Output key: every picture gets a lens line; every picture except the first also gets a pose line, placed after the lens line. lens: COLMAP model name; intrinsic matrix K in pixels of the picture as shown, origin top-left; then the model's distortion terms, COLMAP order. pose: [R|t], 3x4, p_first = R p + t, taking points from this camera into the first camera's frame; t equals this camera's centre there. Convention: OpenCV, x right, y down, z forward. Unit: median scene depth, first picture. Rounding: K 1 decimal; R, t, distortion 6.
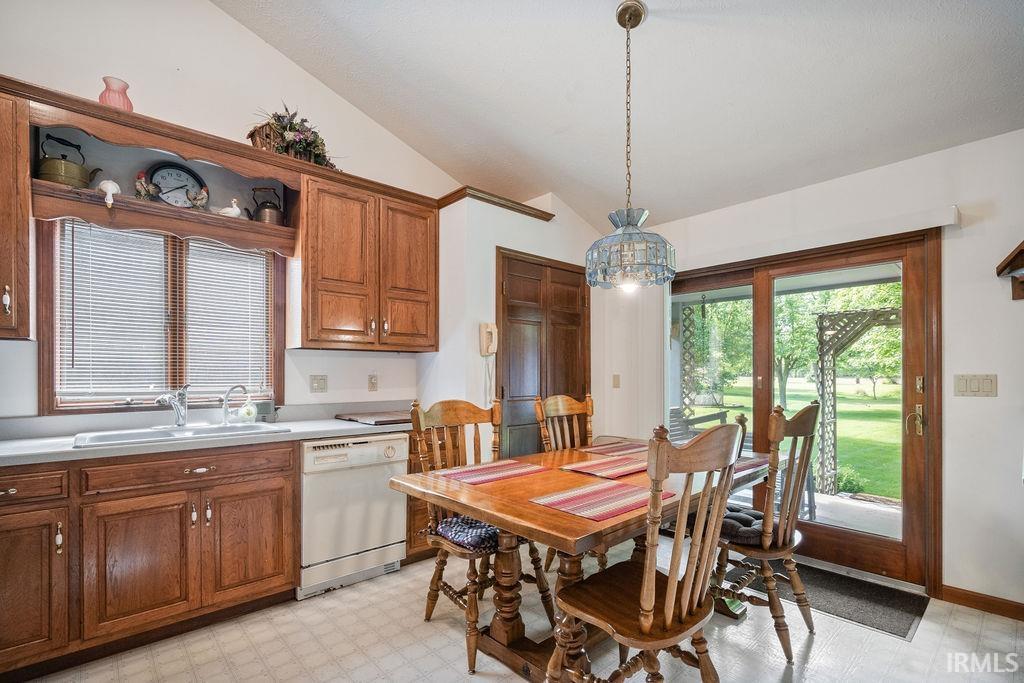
lens RADIAL K [[470.7, 0, 519.2], [0, 470.7, 374.4], [0, 0, 1]] dist [-0.004380, 0.001009]
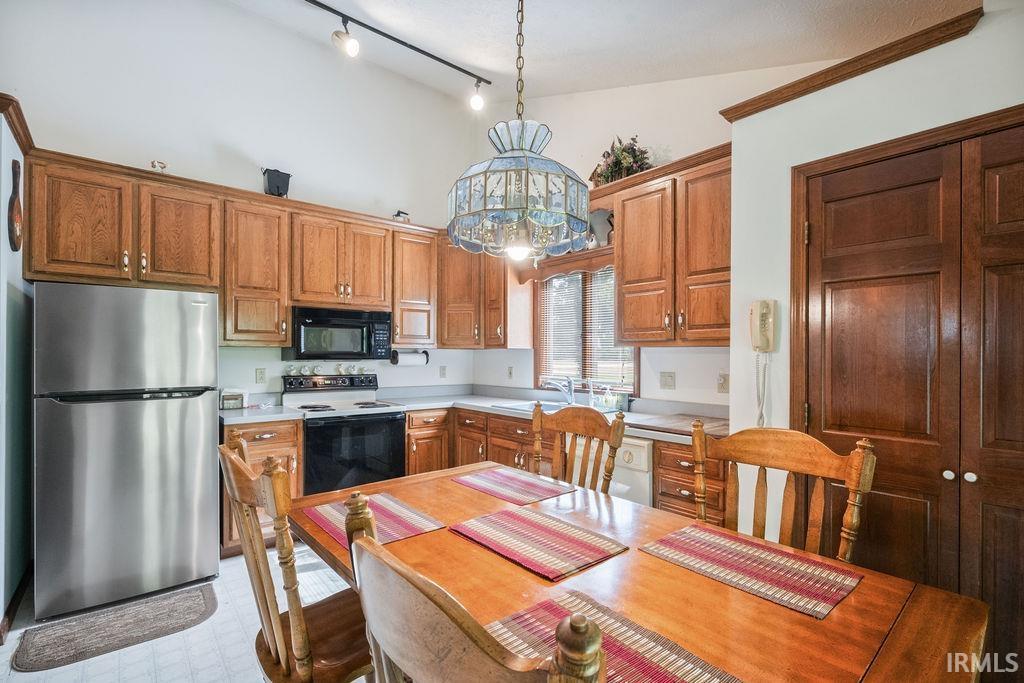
lens RADIAL K [[470.7, 0, 515.2], [0, 470.7, 355.9], [0, 0, 1]] dist [-0.004380, 0.001009]
pose [[-0.046941, 0.005731, -0.998881, 0.691071], [-0.003845, 0.999975, 0.005918, -0.043584], [0.998890, 0.004119, -0.046918, 0.830843]]
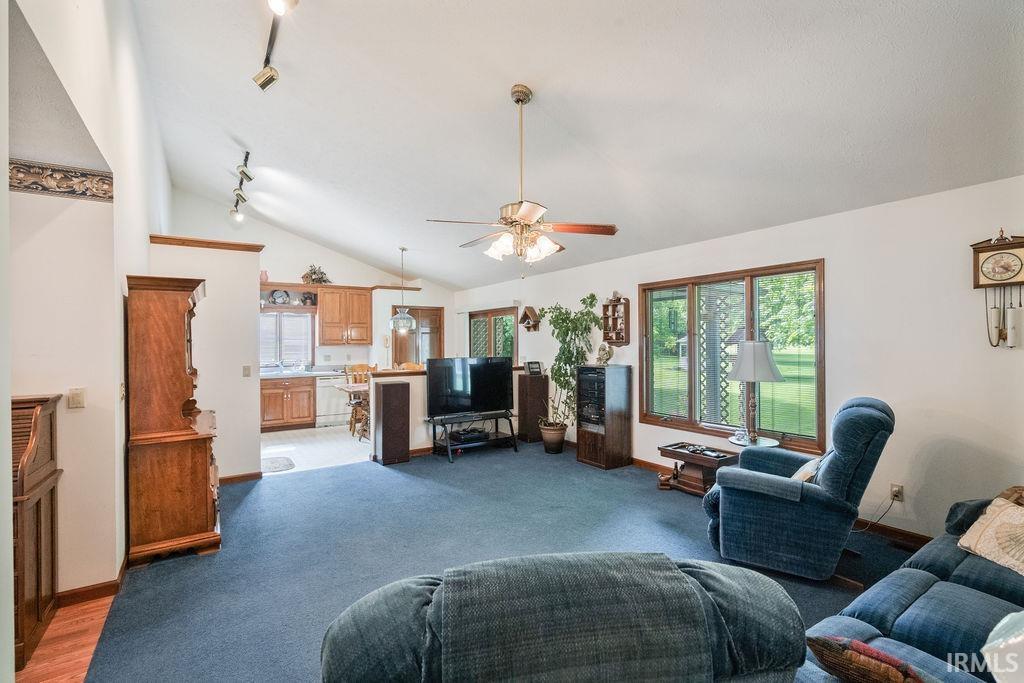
lens RADIAL K [[470.7, 0, 514.7], [0, 470.7, 341.5], [0, 0, 1]] dist [-0.004380, 0.001009]
pose [[0.987789, -0.004297, -0.155739, 1.246374], [0.004171, 0.999991, -0.001135, -0.080691], [0.155743, 0.000472, 0.987798, -1.773732]]
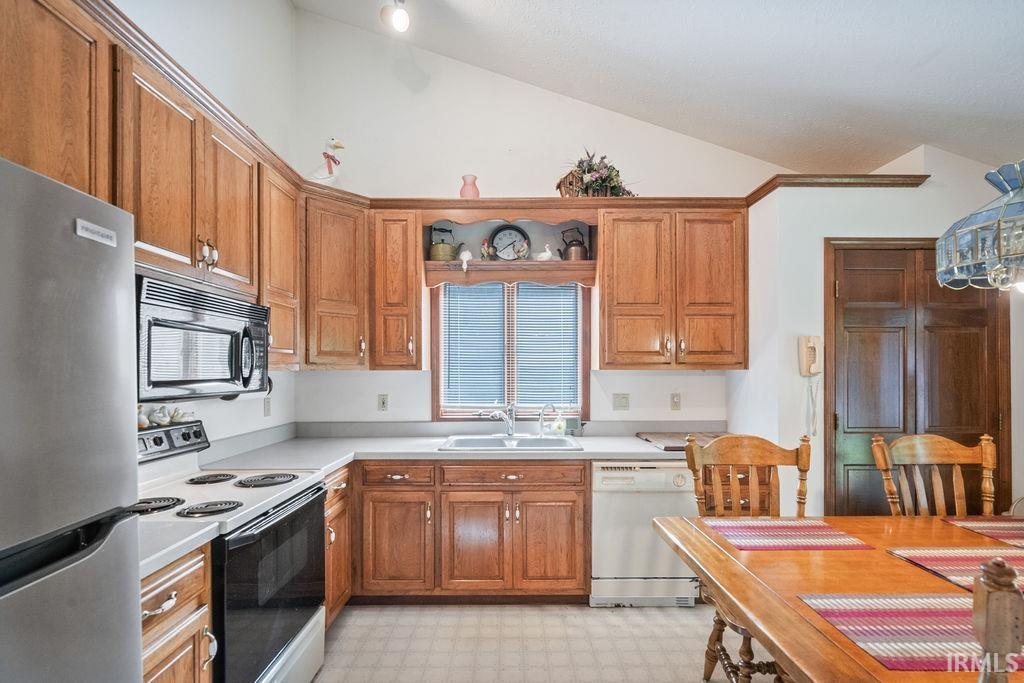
lens RADIAL K [[470.7, 0, 512.5], [0, 470.7, 367.2], [0, 0, 1]] dist [-0.004380, 0.001009]
pose [[0.738738, -0.001288, -0.673991, 0.118112], [-0.001671, 0.999992, -0.003743, -0.061037], [0.673990, 0.003891, 0.738730, 0.072518]]
